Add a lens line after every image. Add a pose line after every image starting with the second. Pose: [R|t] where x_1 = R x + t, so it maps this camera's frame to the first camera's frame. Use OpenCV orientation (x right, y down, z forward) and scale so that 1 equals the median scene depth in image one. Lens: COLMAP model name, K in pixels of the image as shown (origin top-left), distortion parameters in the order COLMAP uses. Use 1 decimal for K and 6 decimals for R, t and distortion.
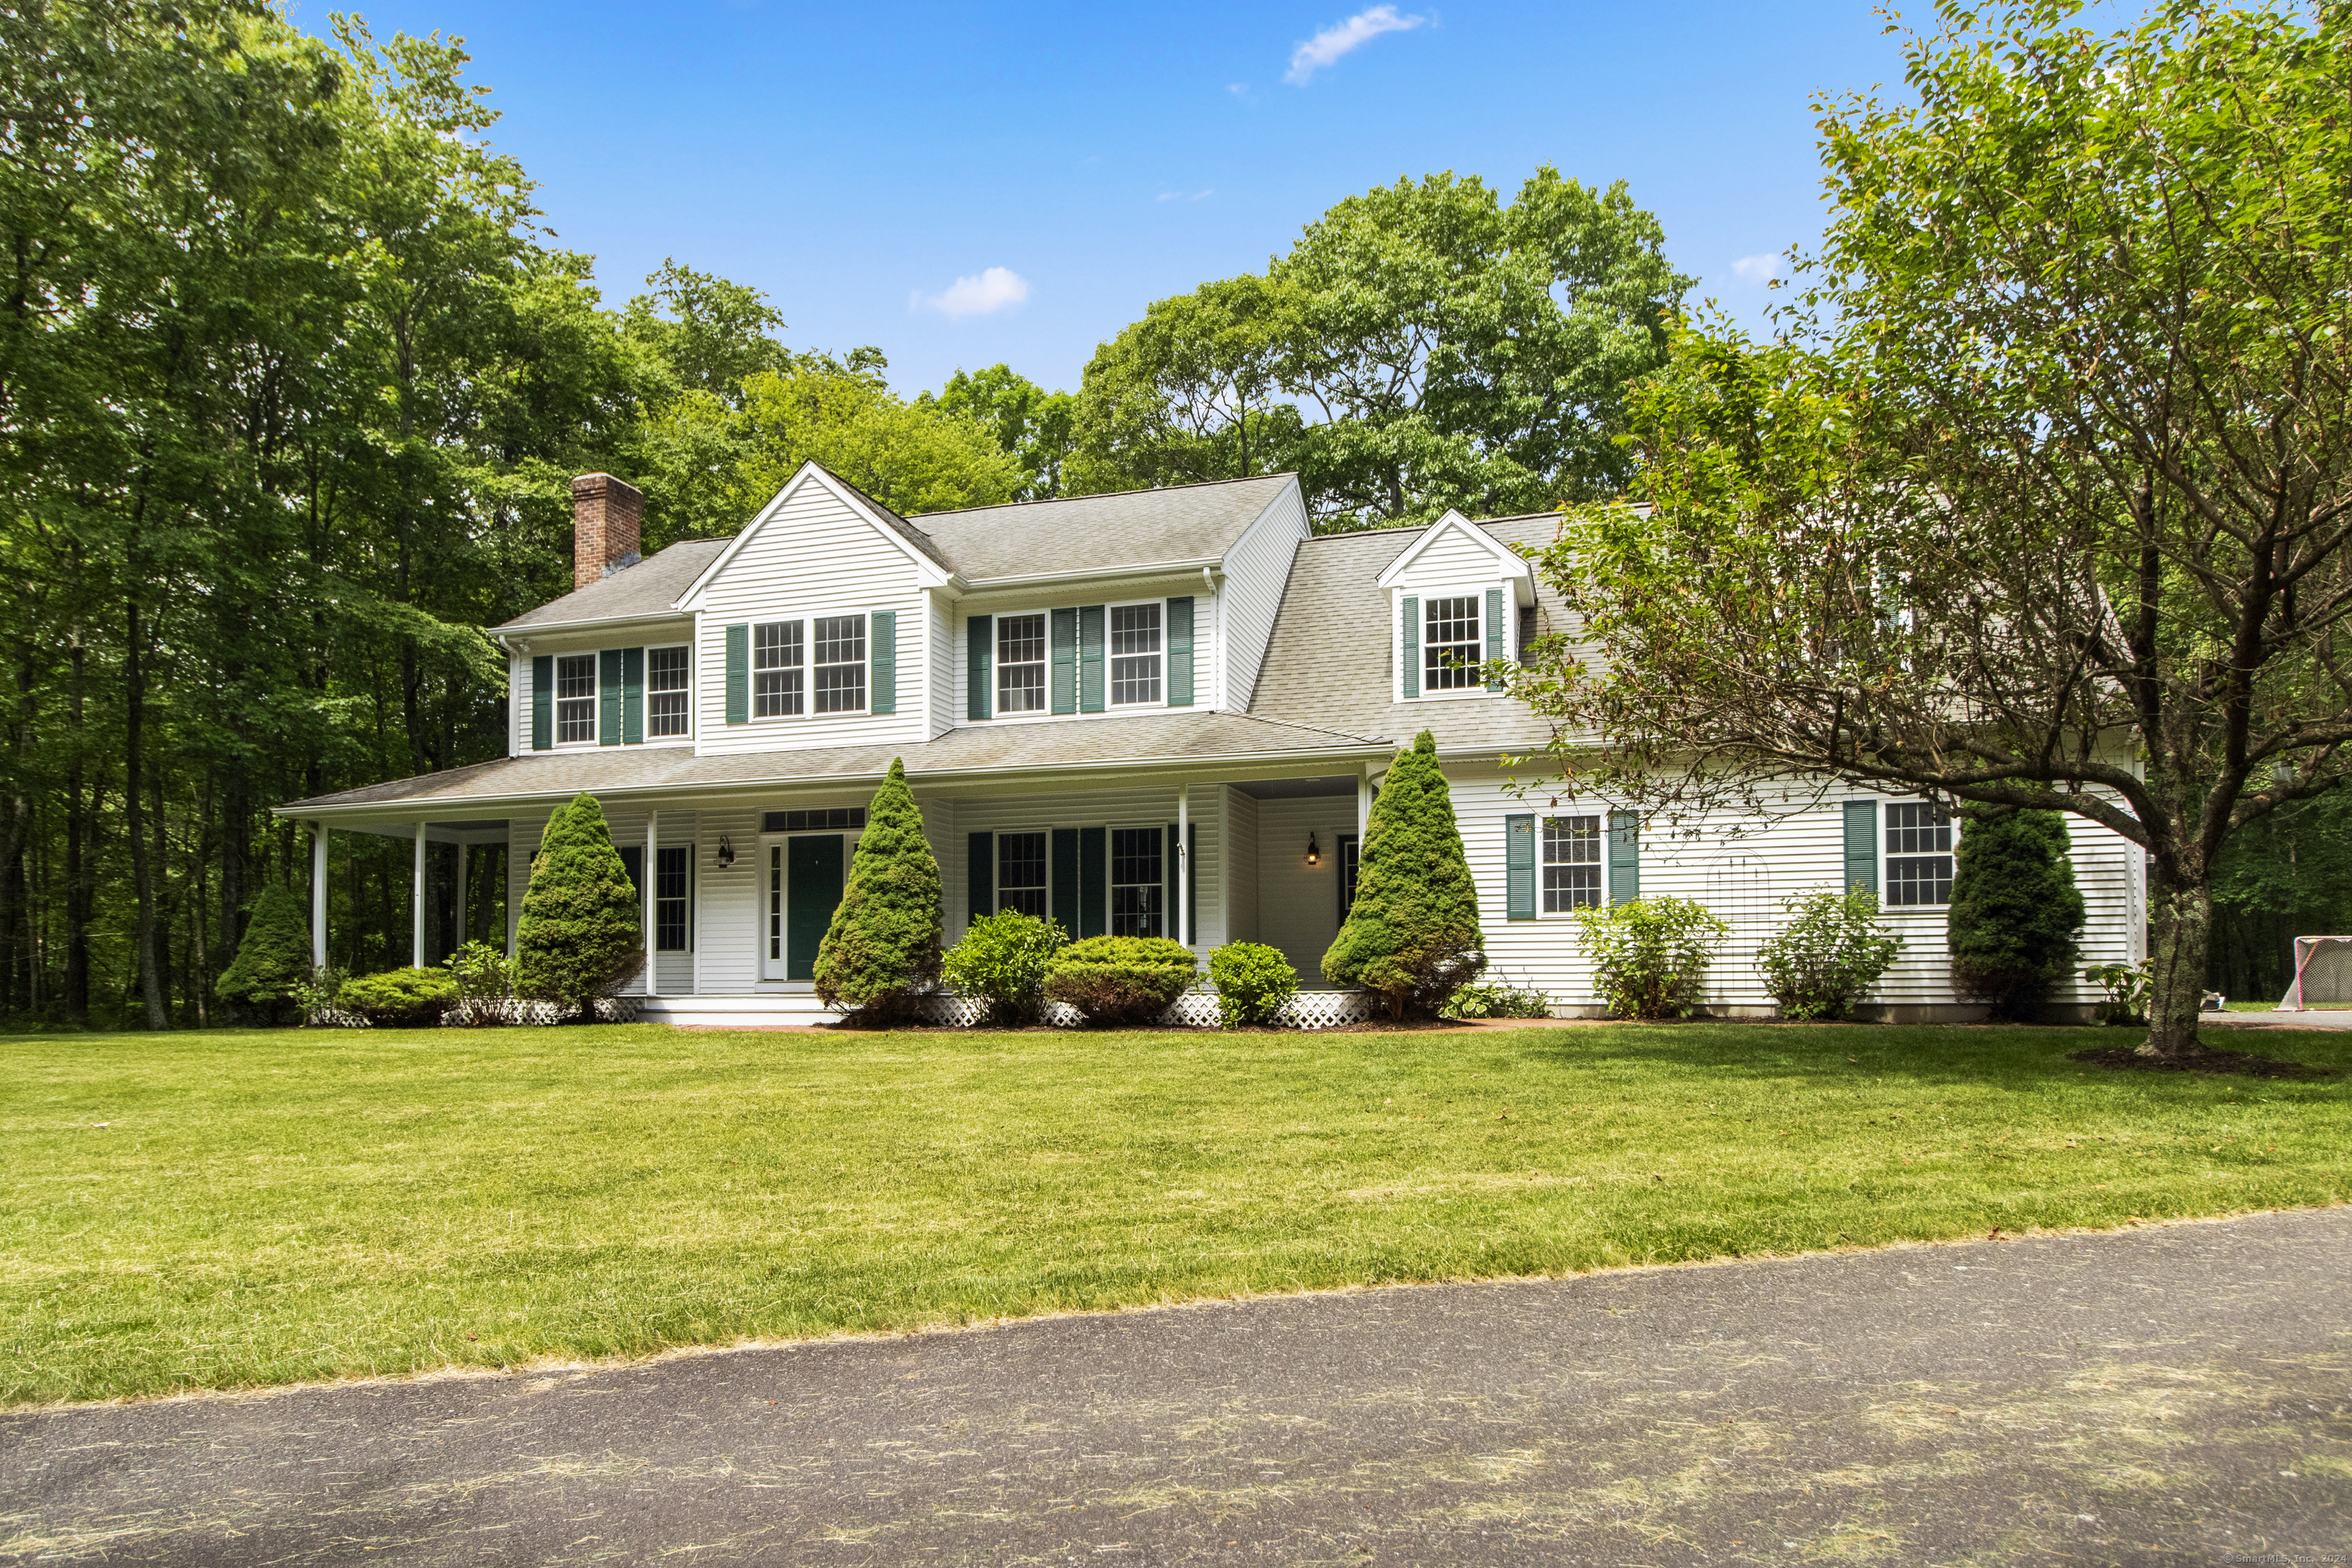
lens RADIAL K [[1429.5, 0, 1176.3], [0, 1429.5, 804.3], [0, 0, 1]] dist [0.000944, -0.000519]
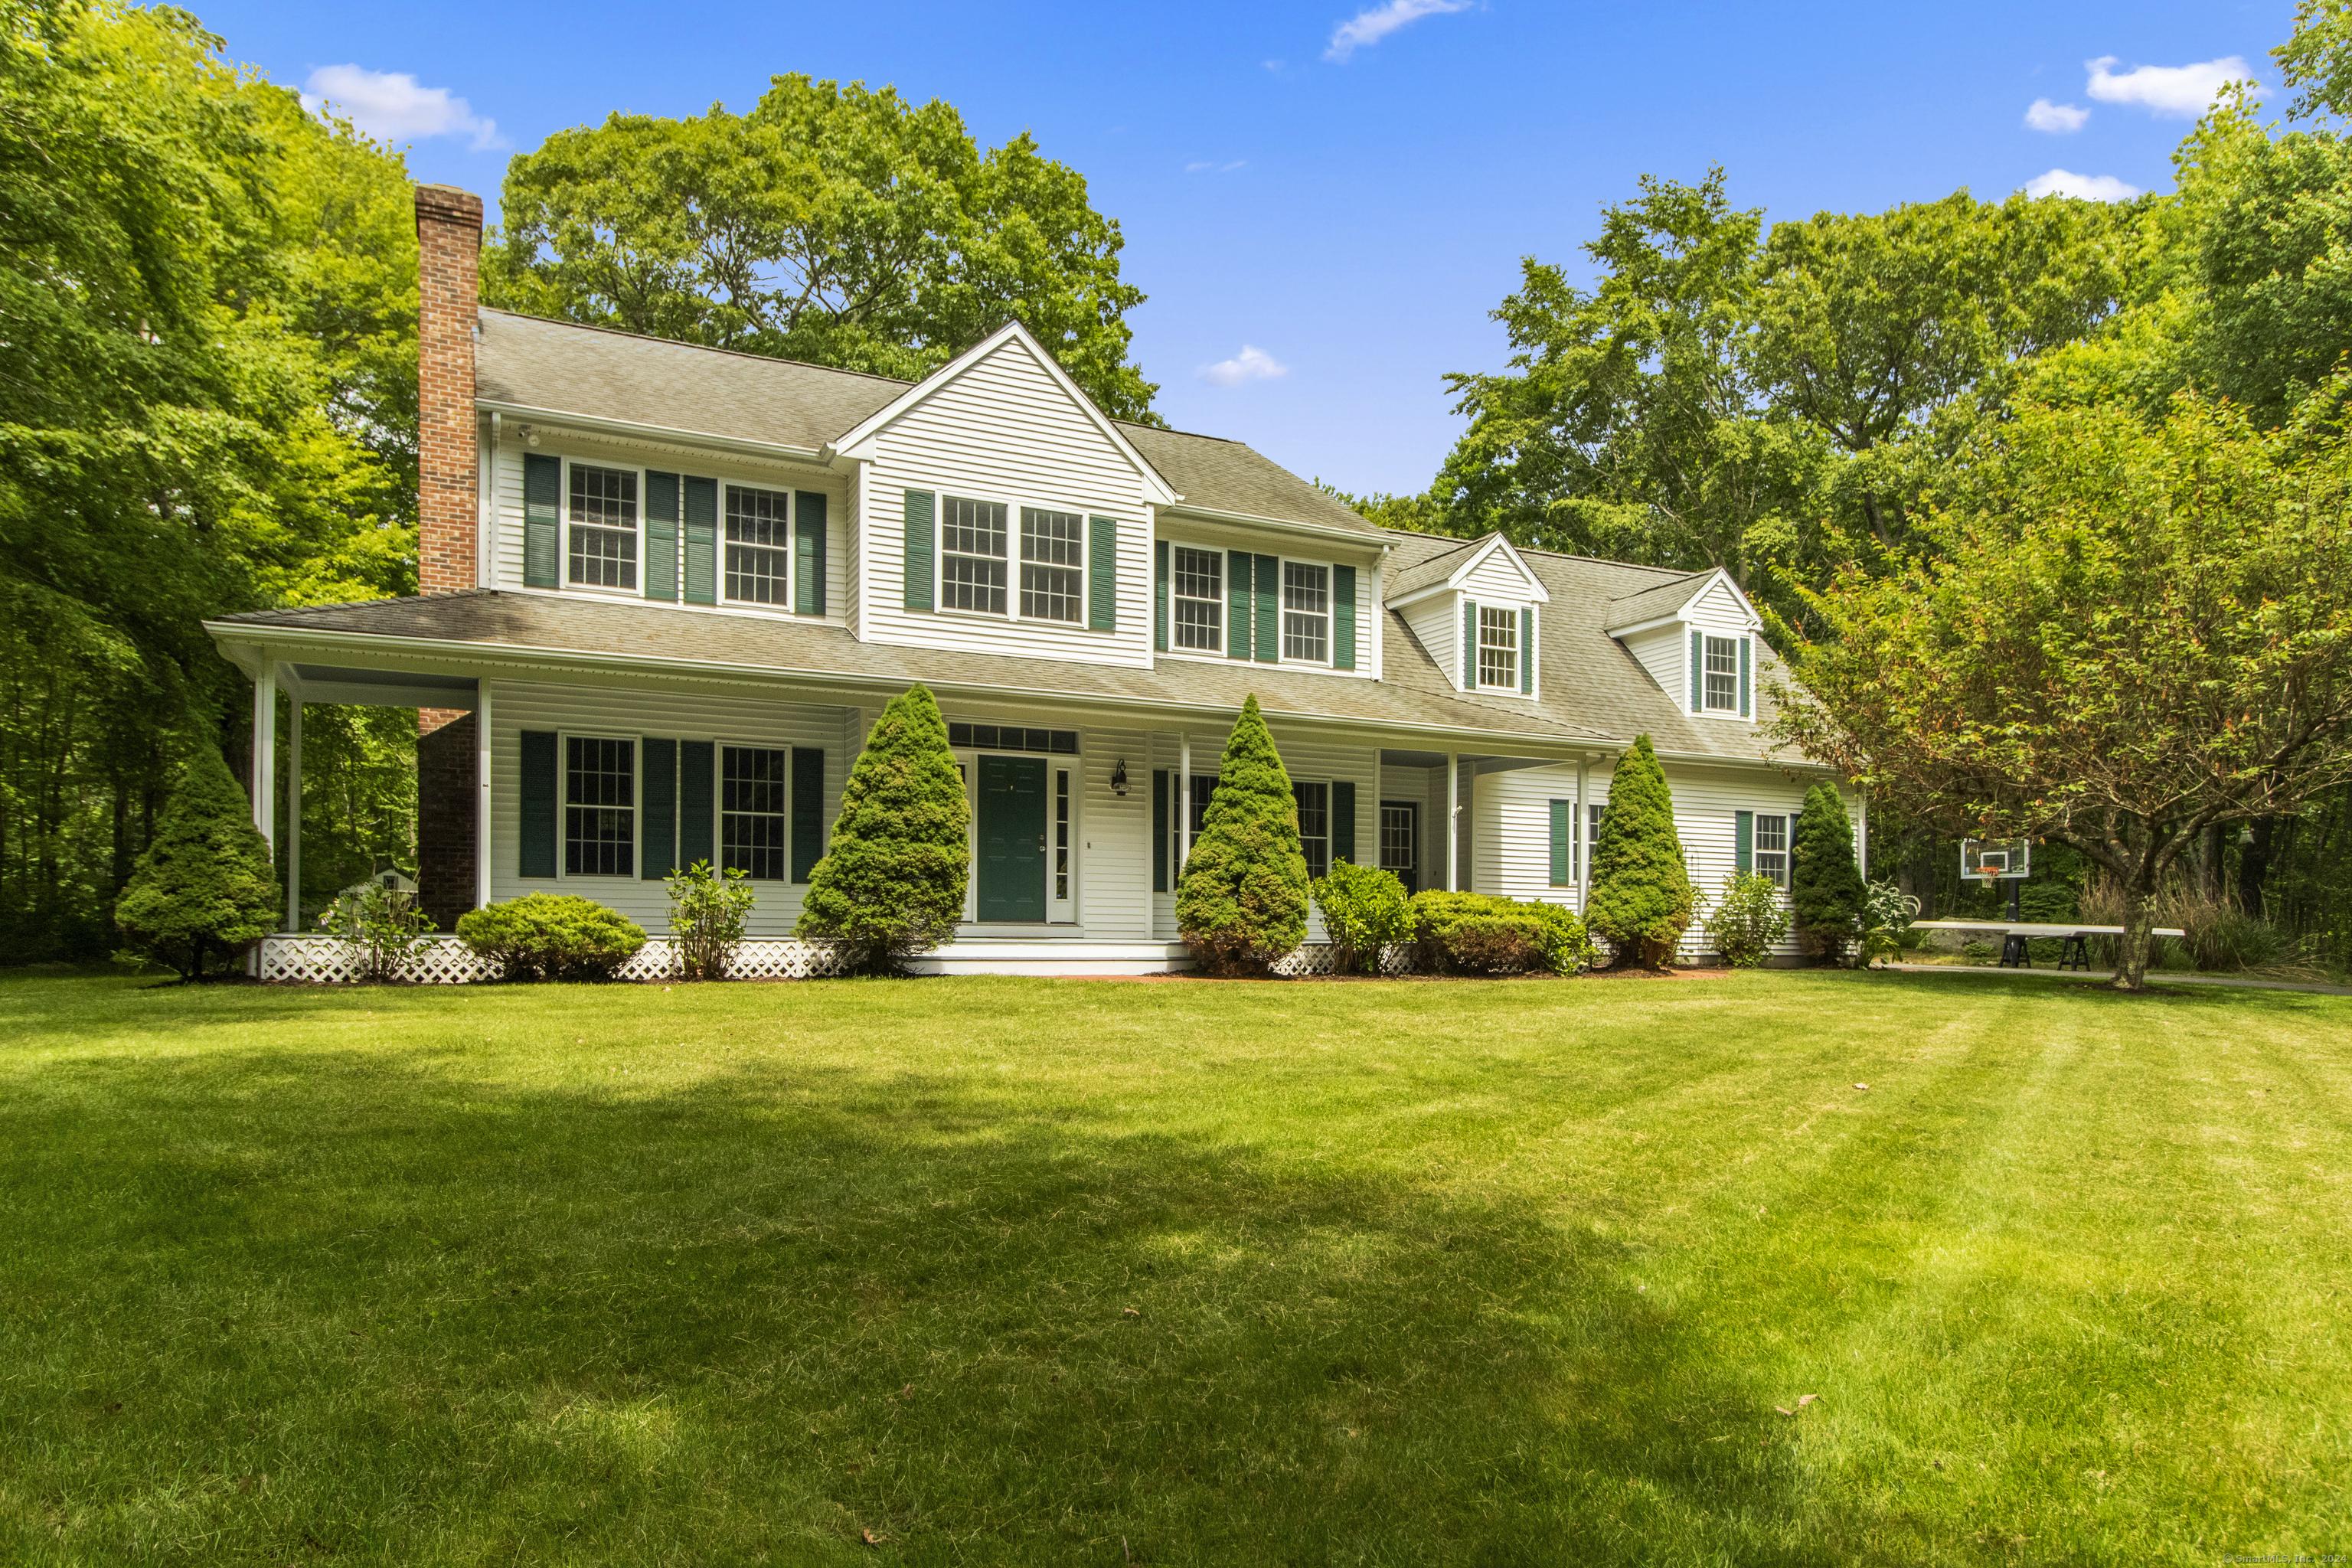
lens RADIAL K [[1530.1, 0, 1177.1], [0, 1530.1, 766.4], [0, 0, 1]] dist [0.006779, 0.001554]
pose [[0.712124, 0.089490, 0.696326, -0.831857], [-0.102794, 0.994444, -0.022677, 0.038672], [-0.694487, -0.055429, 0.717367, 0.265872]]
